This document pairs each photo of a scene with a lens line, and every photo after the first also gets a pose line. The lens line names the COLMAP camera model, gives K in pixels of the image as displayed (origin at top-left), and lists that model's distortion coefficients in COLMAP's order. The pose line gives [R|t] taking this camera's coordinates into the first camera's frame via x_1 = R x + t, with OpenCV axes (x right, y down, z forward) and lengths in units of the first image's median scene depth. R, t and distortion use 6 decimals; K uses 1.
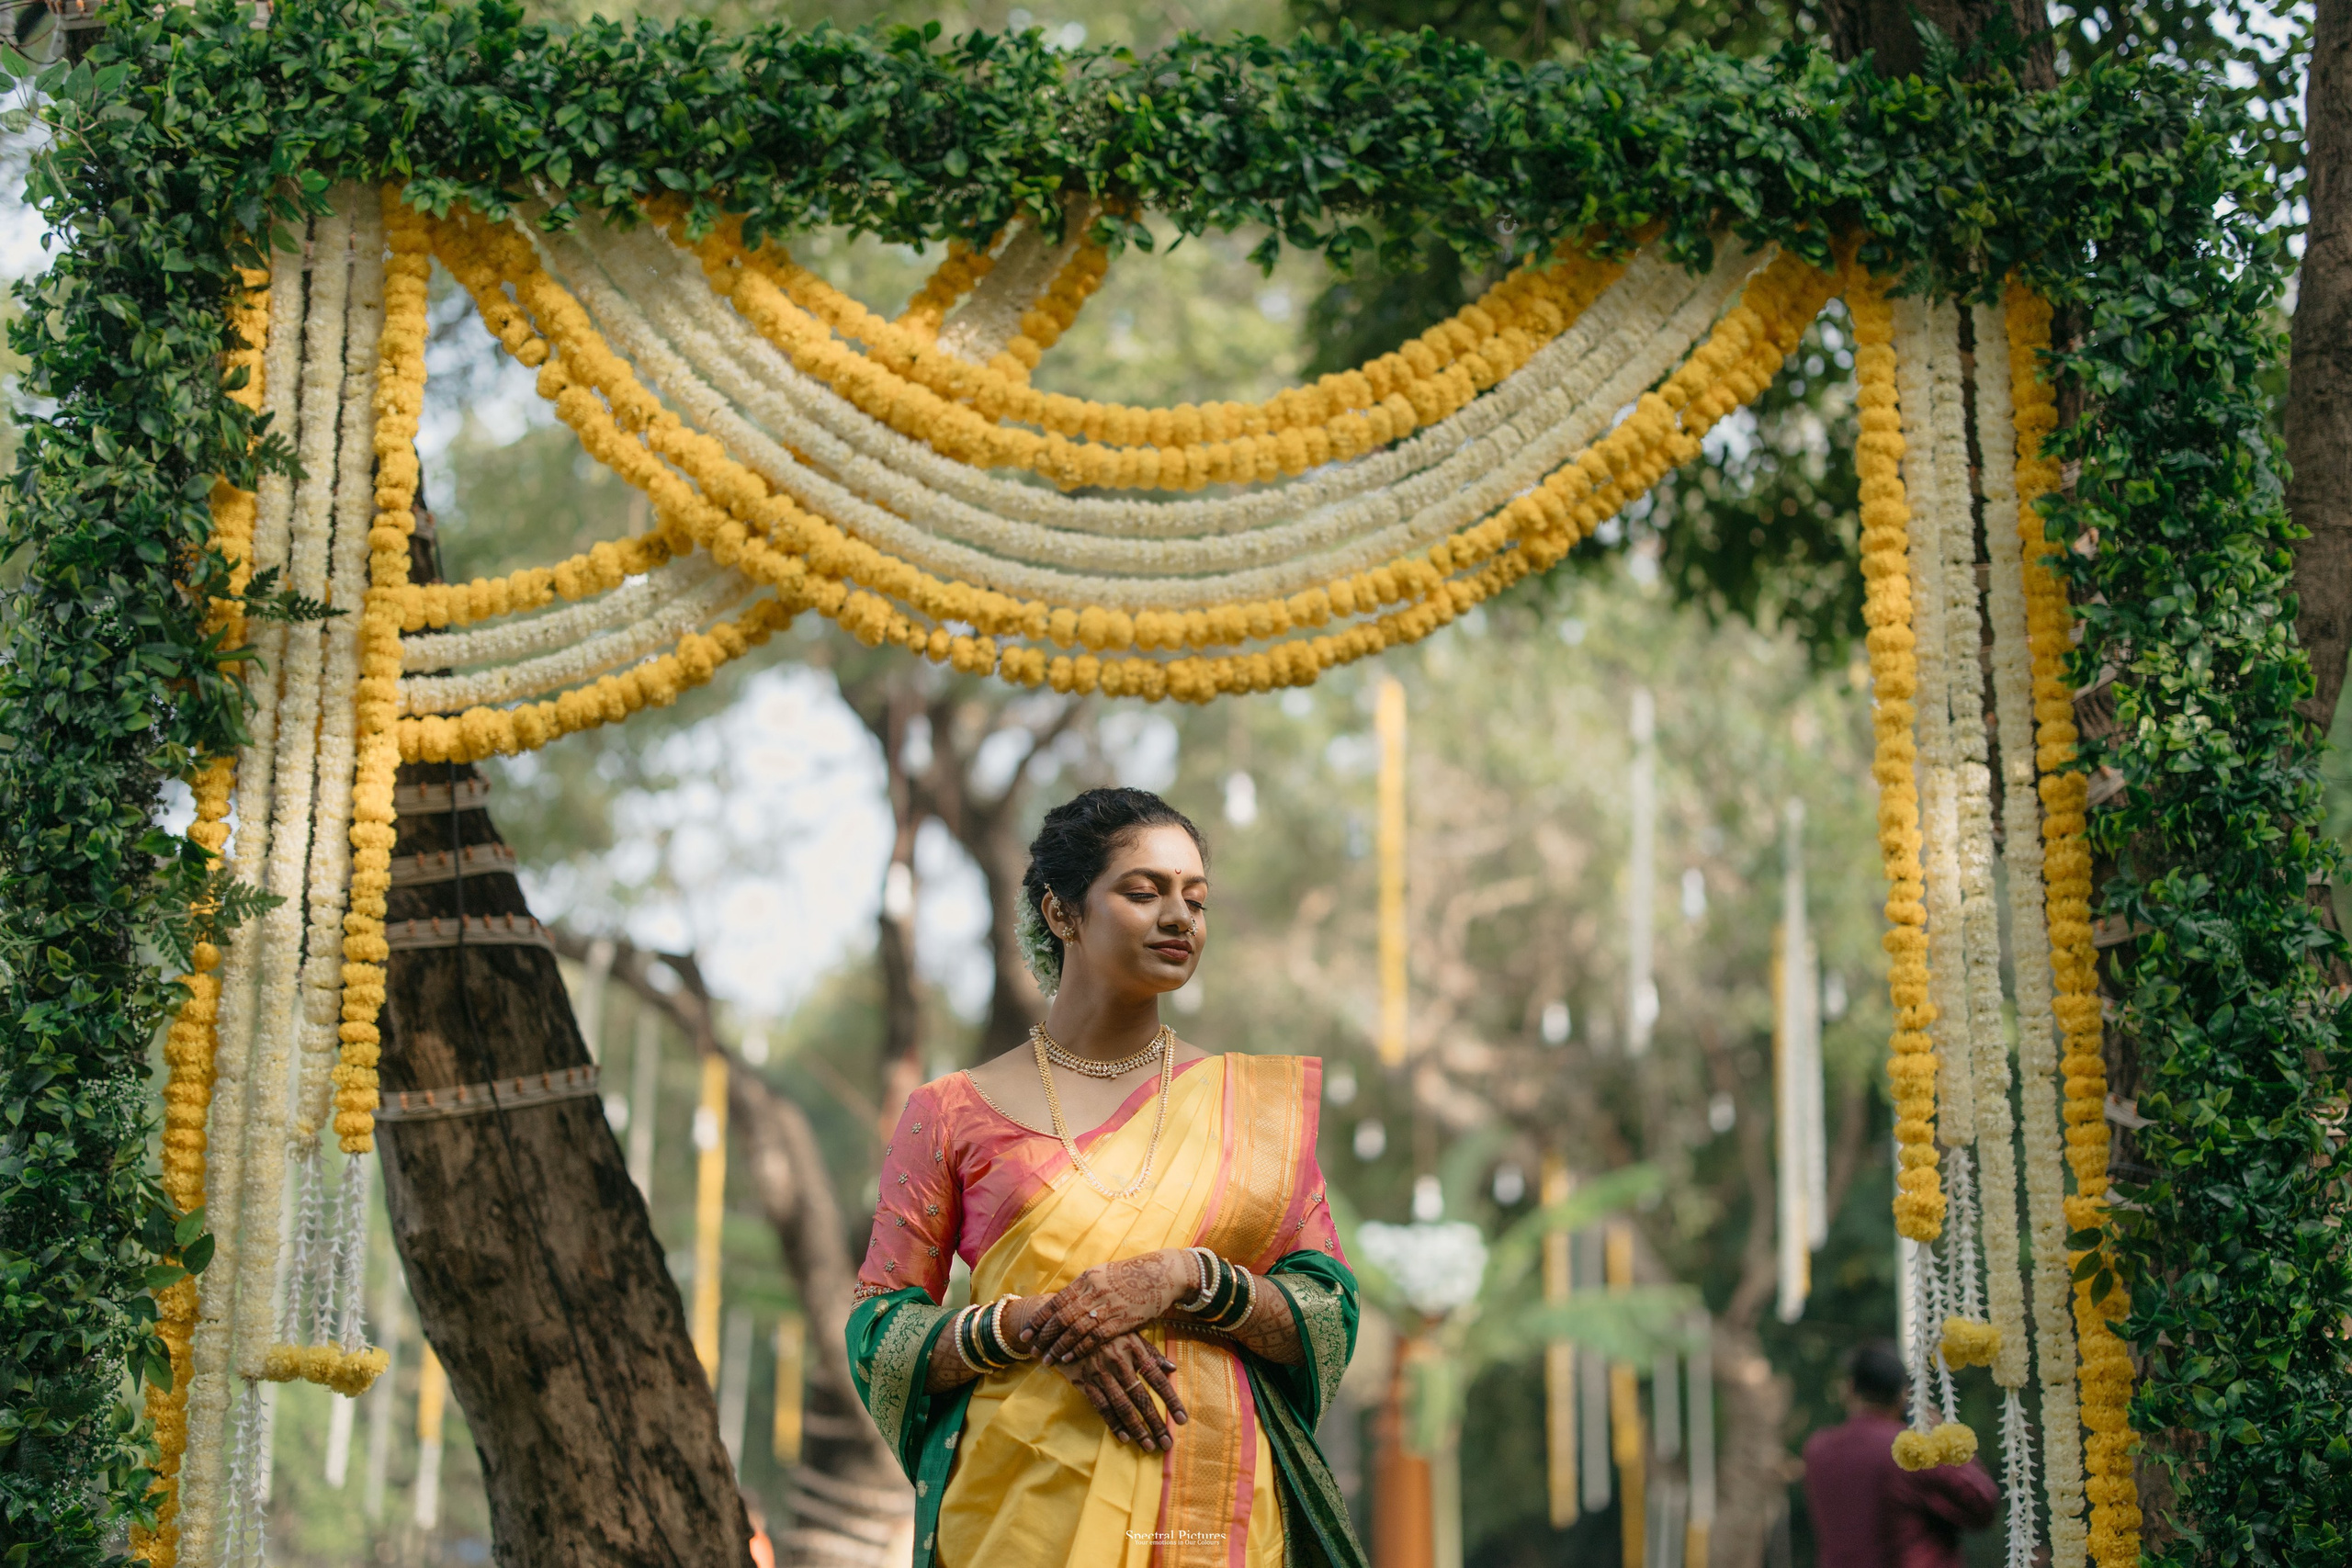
lens RADIAL K [[3082.4, 0, 1177.8], [0, 3082.4, 779.9], [0, 0, 1]] dist [-0.010231, 0.000000]
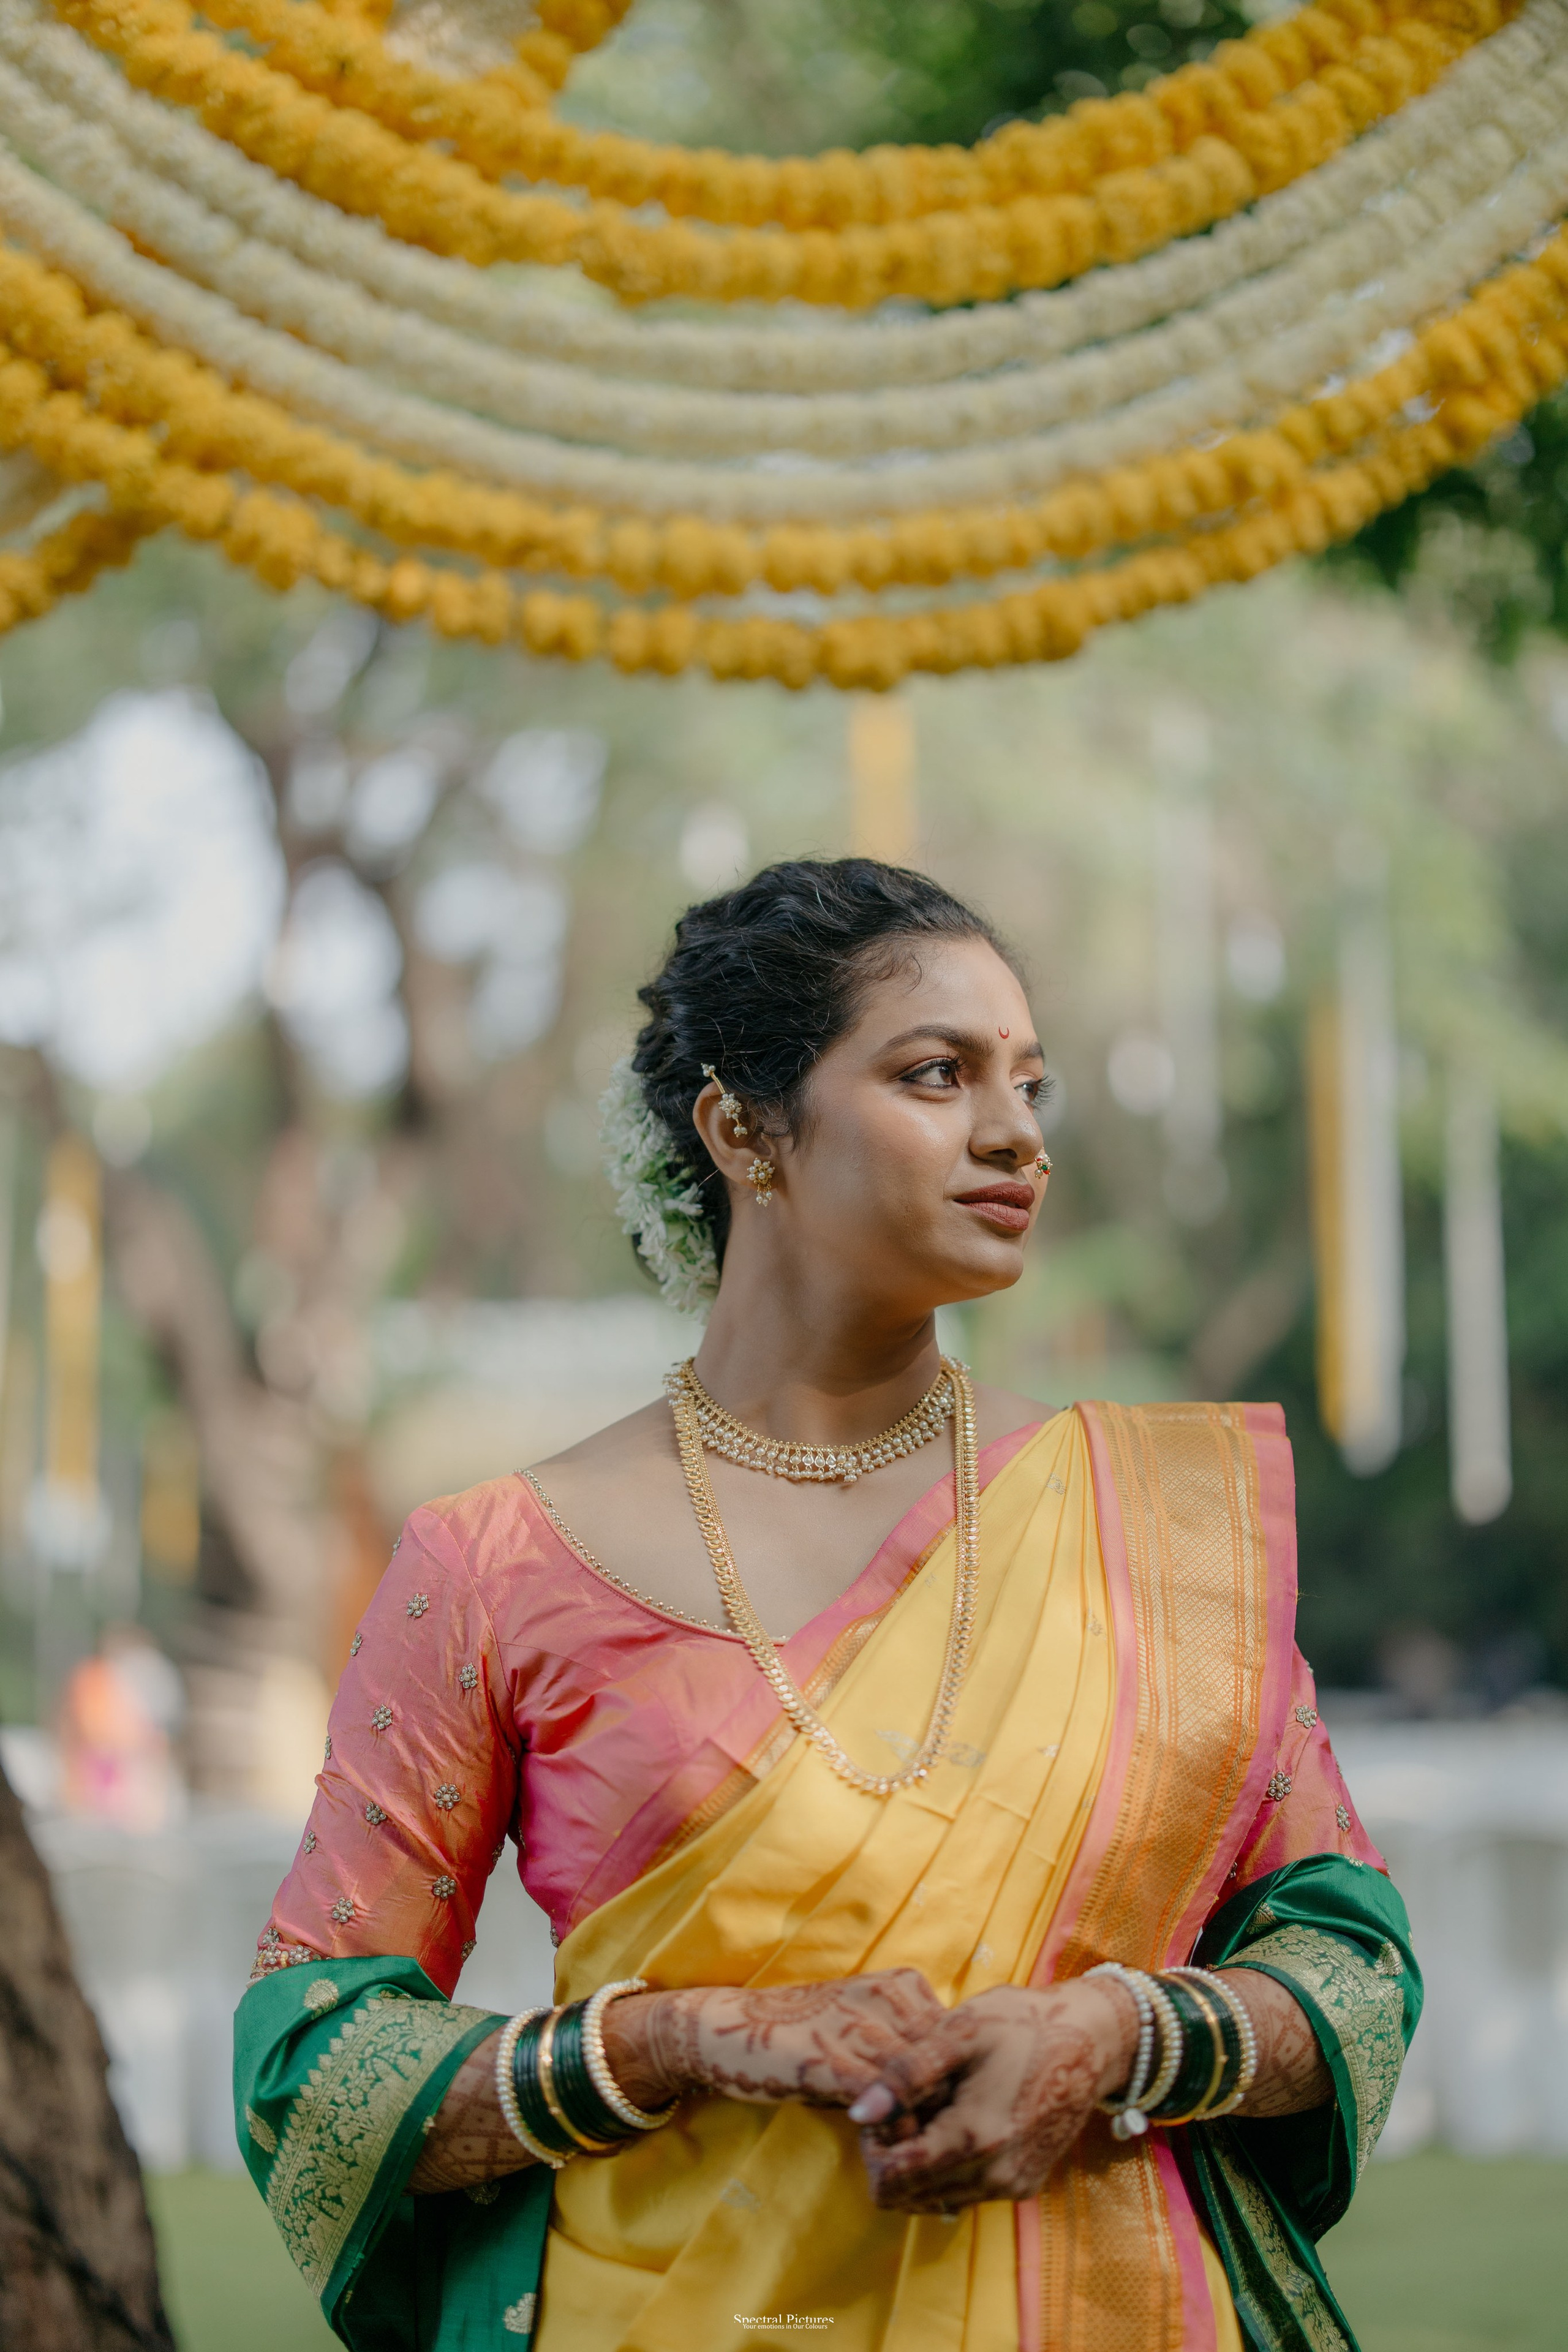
lens RADIAL K [[3082.7, 0, 726.5], [0, 3082.7, 1140.7], [0, 0, 1]] dist [-0.010231, 0.000000]
pose [[0.998023, -0.017266, 0.060429, -0.055136], [0.011027, 0.994714, 0.102090, -0.001786], [-0.061873, -0.101222, 0.992938, 0.437694]]
